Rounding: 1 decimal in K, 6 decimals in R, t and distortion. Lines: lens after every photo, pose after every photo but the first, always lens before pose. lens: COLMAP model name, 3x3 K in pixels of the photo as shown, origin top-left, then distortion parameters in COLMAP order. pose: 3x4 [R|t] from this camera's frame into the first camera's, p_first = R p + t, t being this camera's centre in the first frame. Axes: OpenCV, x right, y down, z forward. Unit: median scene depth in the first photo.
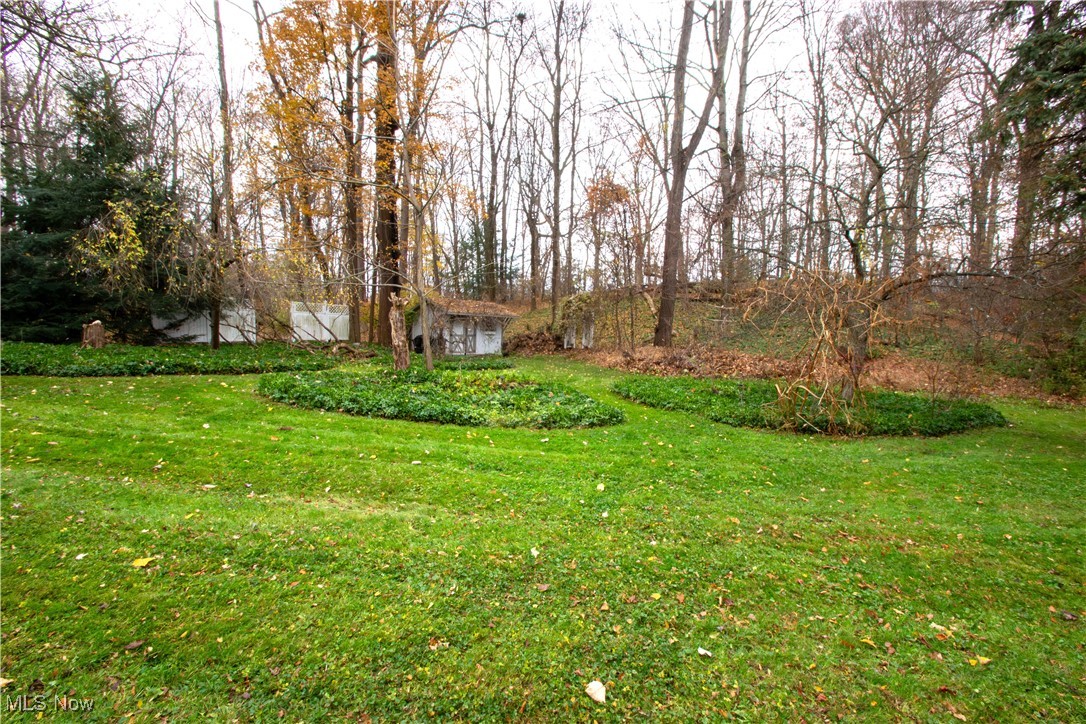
lens RADIAL K [[477.8, 0, 540.3], [0, 477.8, 368.4], [0, 0, 1]] dist [-0.008705, -0.002492]
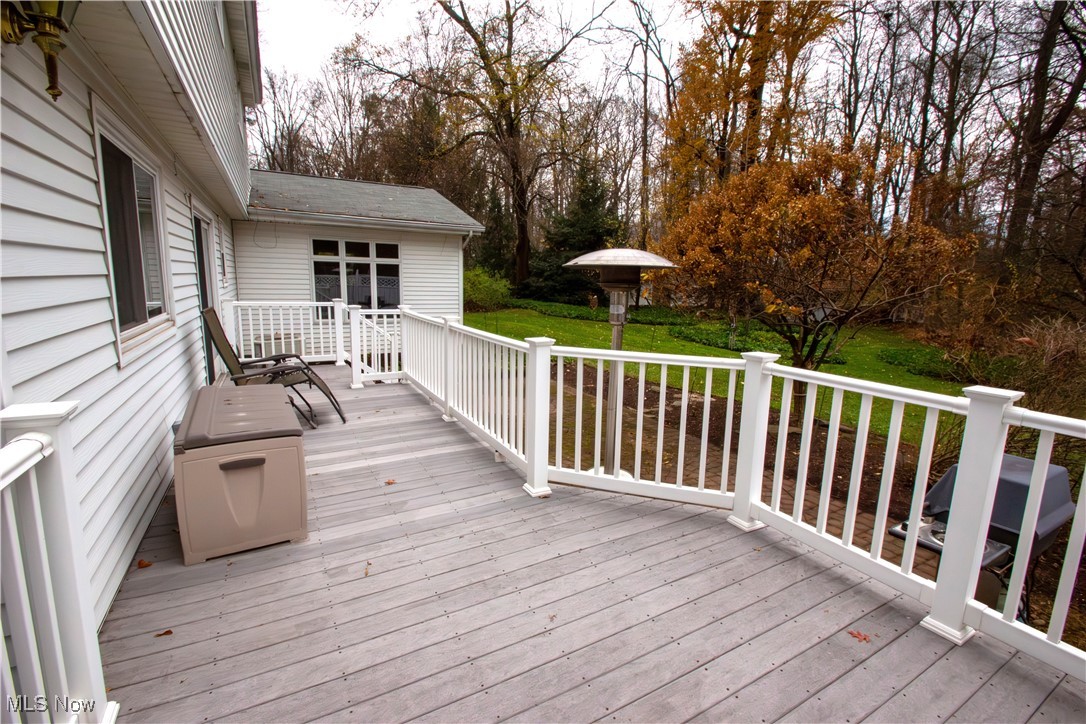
lens RADIAL K [[477.8, 0, 545.8], [0, 477.8, 360.2], [0, 0, 1]] dist [-0.008705, -0.002492]
pose [[0.762847, 0.117388, -0.635833, 0.209998], [-0.071159, 0.992650, 0.097890, -0.003466], [0.642651, -0.029430, 0.765594, -0.540869]]
